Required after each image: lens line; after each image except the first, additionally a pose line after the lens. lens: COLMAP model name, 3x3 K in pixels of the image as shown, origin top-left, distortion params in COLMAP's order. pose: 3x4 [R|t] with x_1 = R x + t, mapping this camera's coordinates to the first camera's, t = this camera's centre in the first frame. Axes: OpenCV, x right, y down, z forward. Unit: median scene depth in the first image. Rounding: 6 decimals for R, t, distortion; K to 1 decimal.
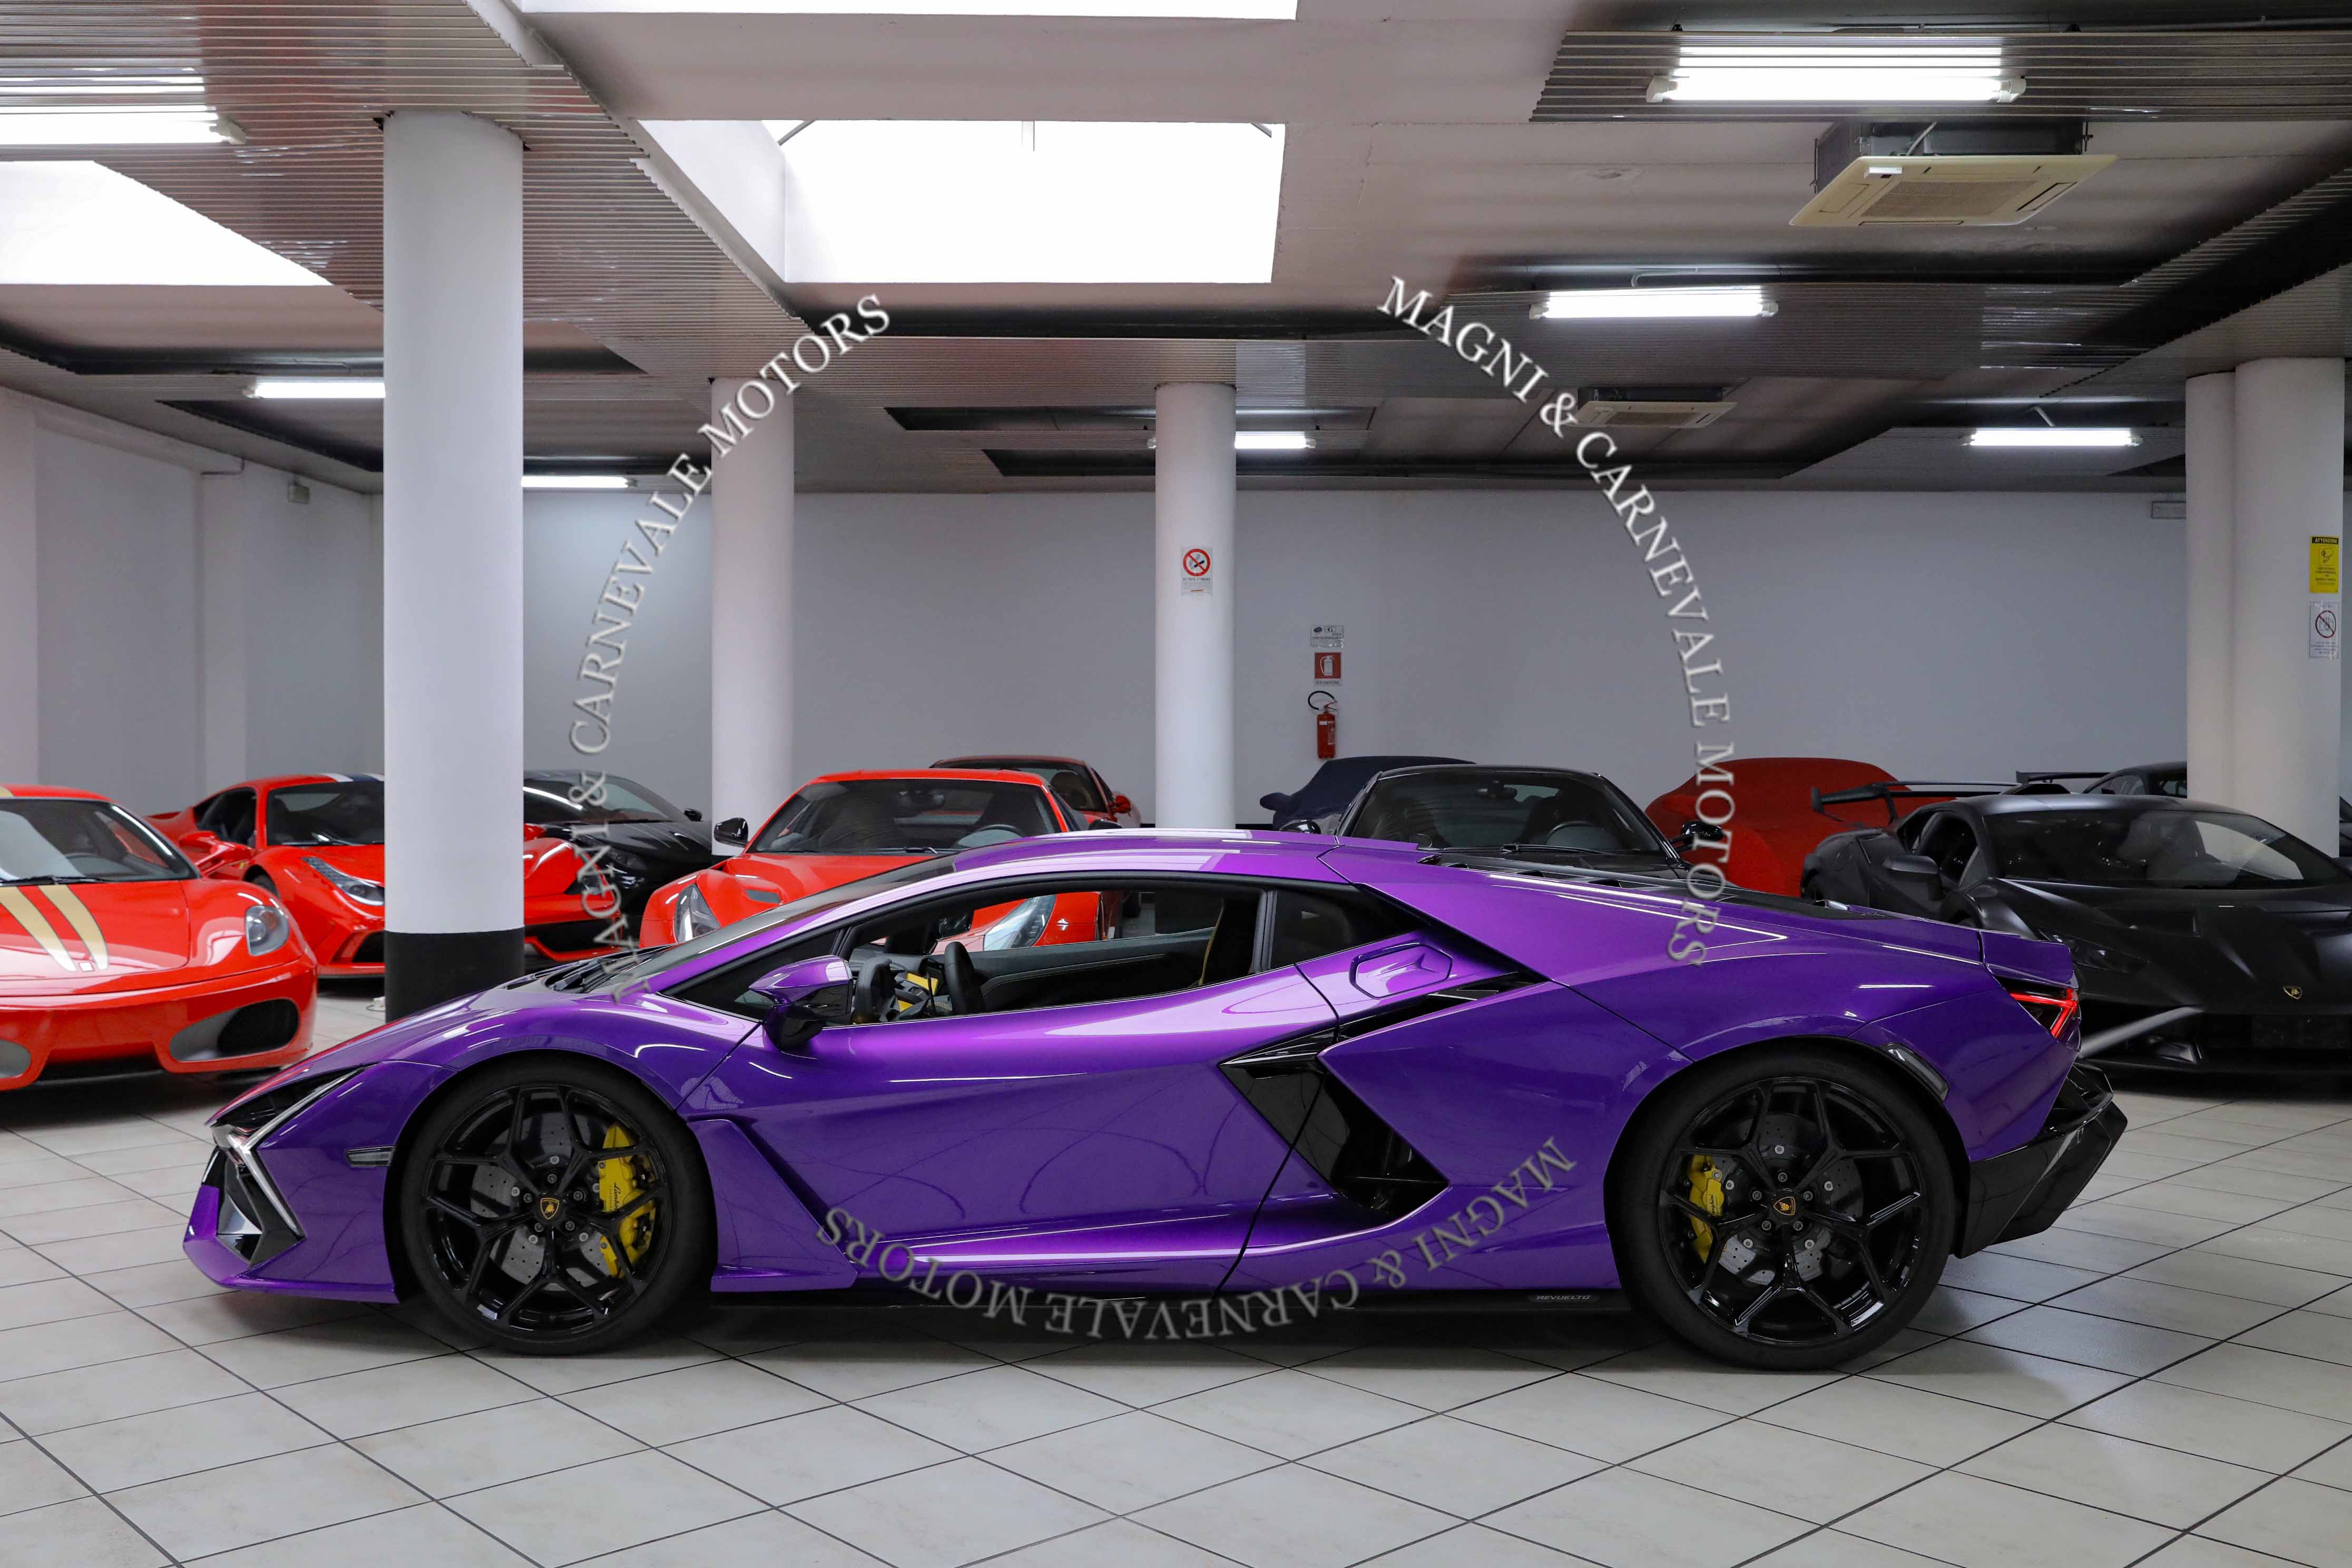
lens RADIAL K [[2068.7, 0, 1176.0], [0, 2068.7, 784.0], [0, 0, 1]] dist [0.002943, 0.002384]
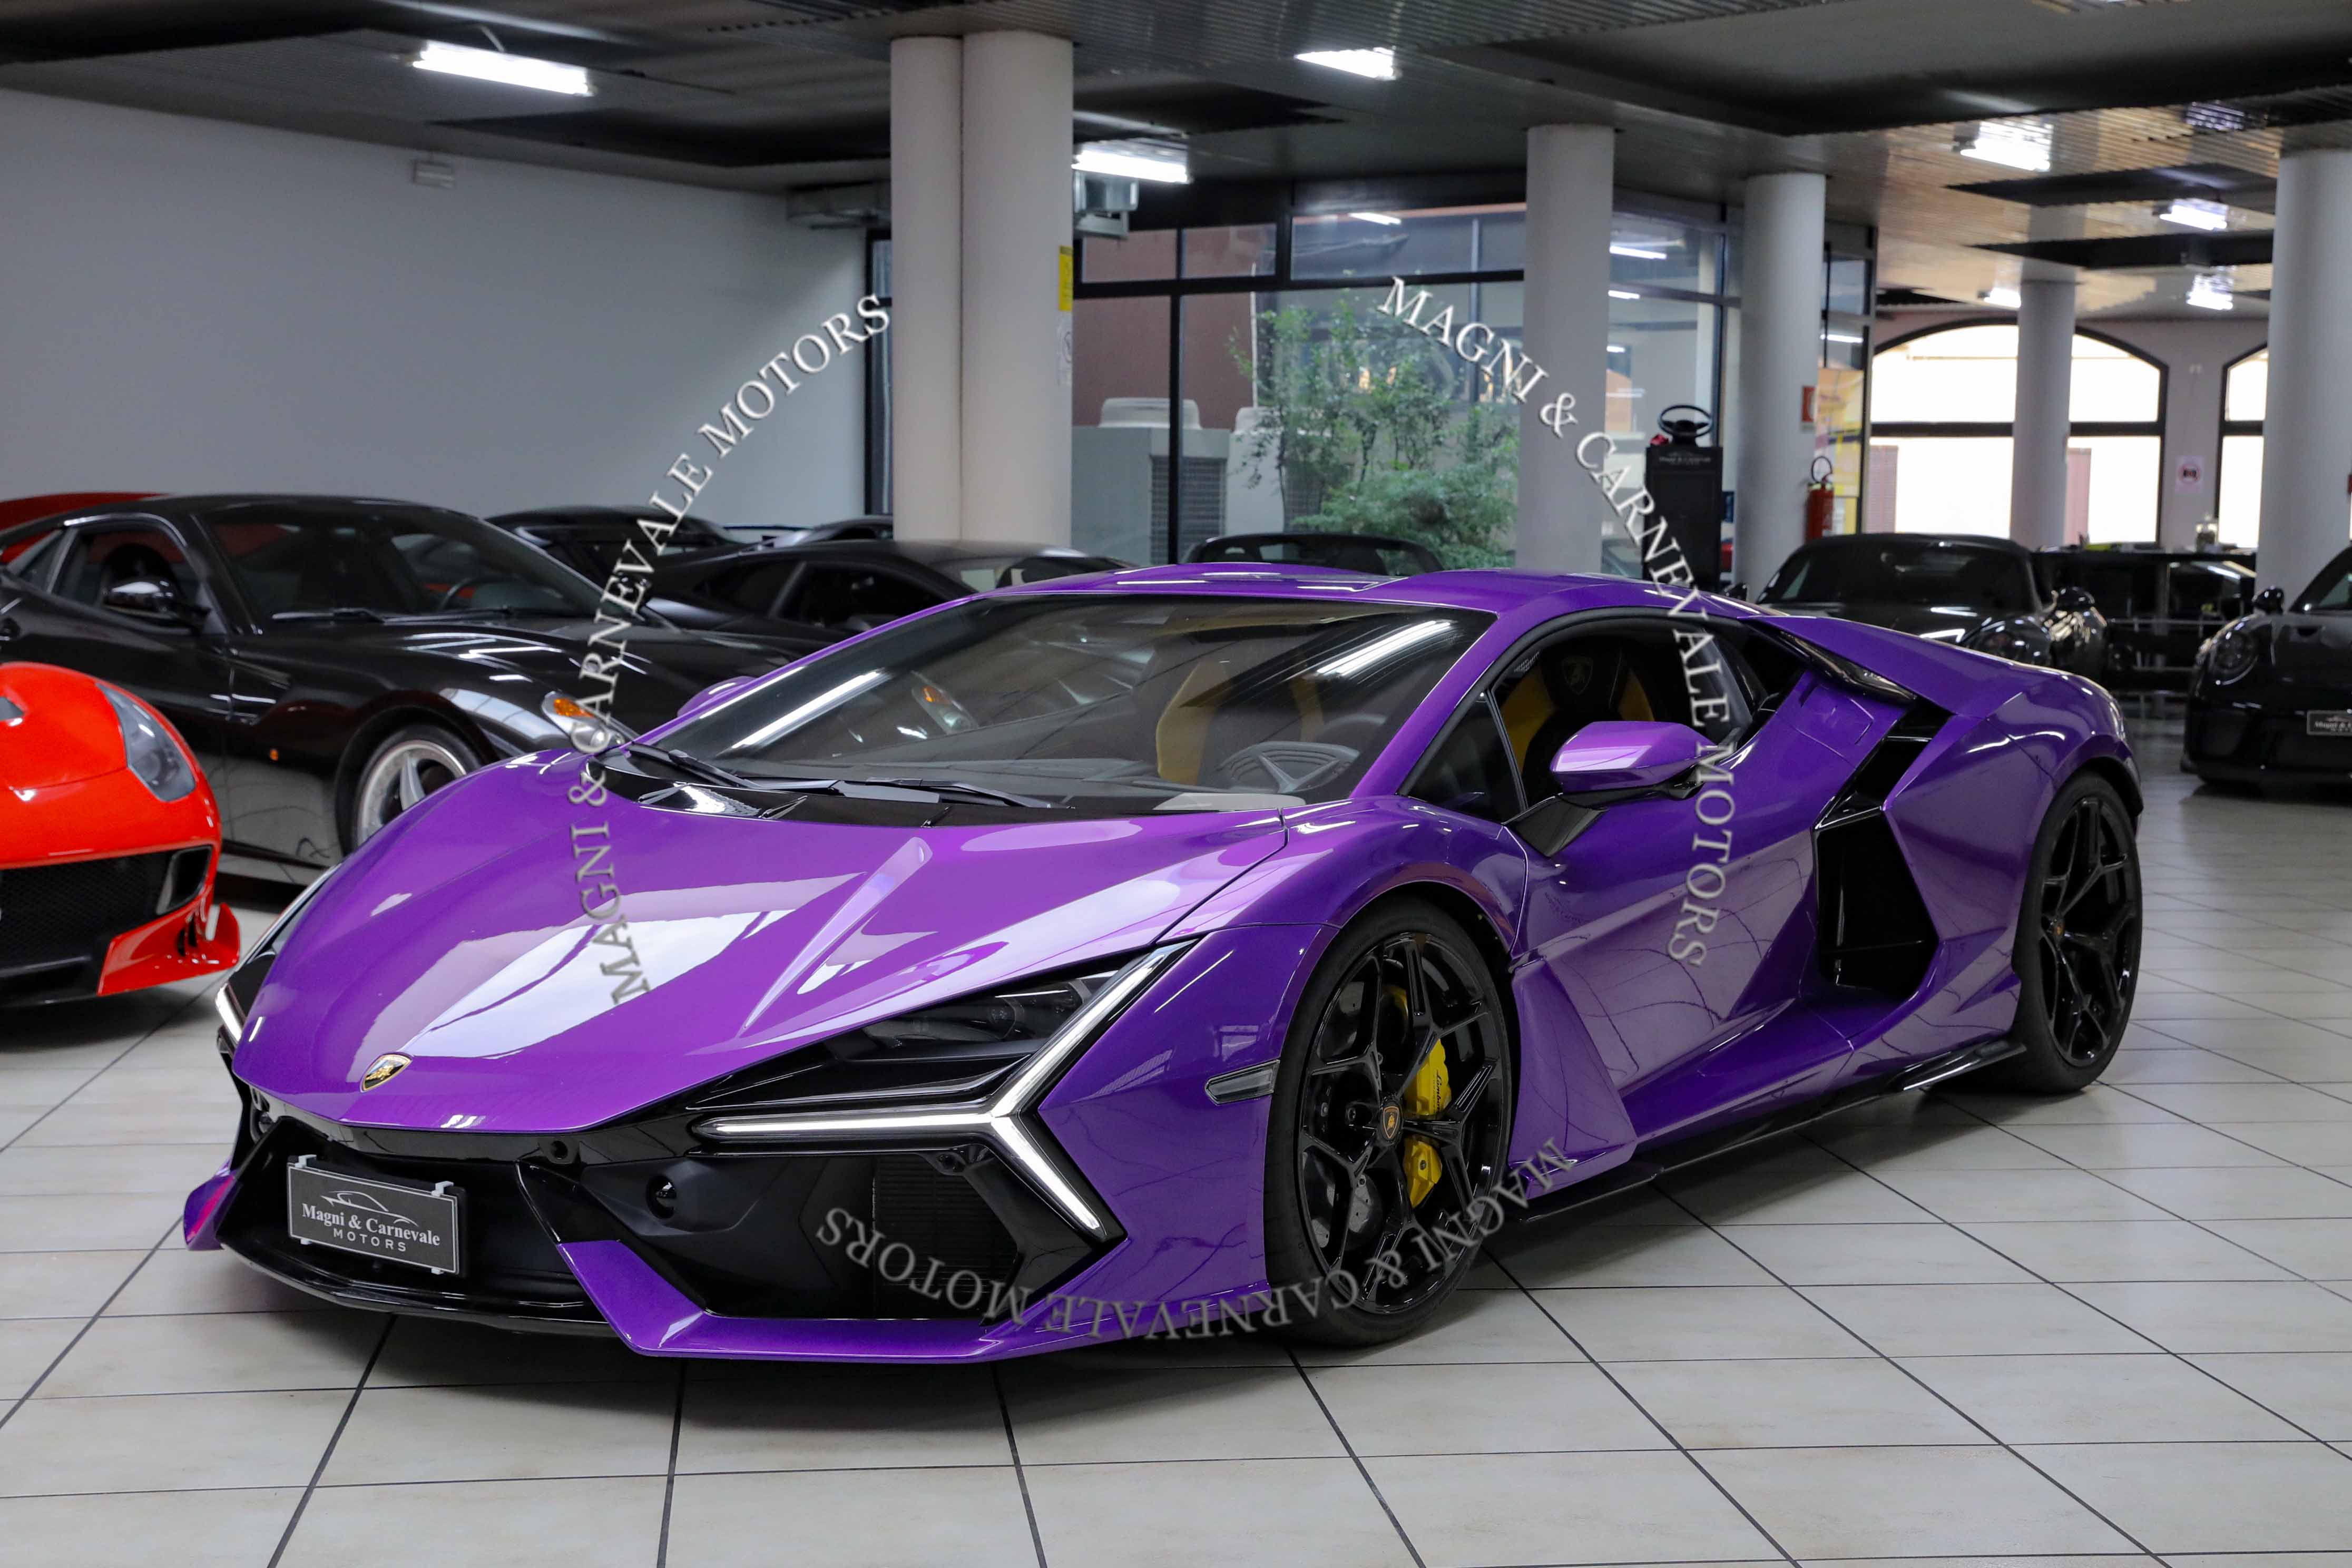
lens RADIAL K [[2953.7, 0, 1176.0], [0, 2953.7, 784.0], [0, 0, 1]] dist [0.077958, 0.018915]
pose [[0.598432, -0.066821, 0.798382, -1.104855], [0.002136, 0.996645, 0.081813, 0.016230], [-0.801171, -0.047254, 0.596567, 0.488544]]
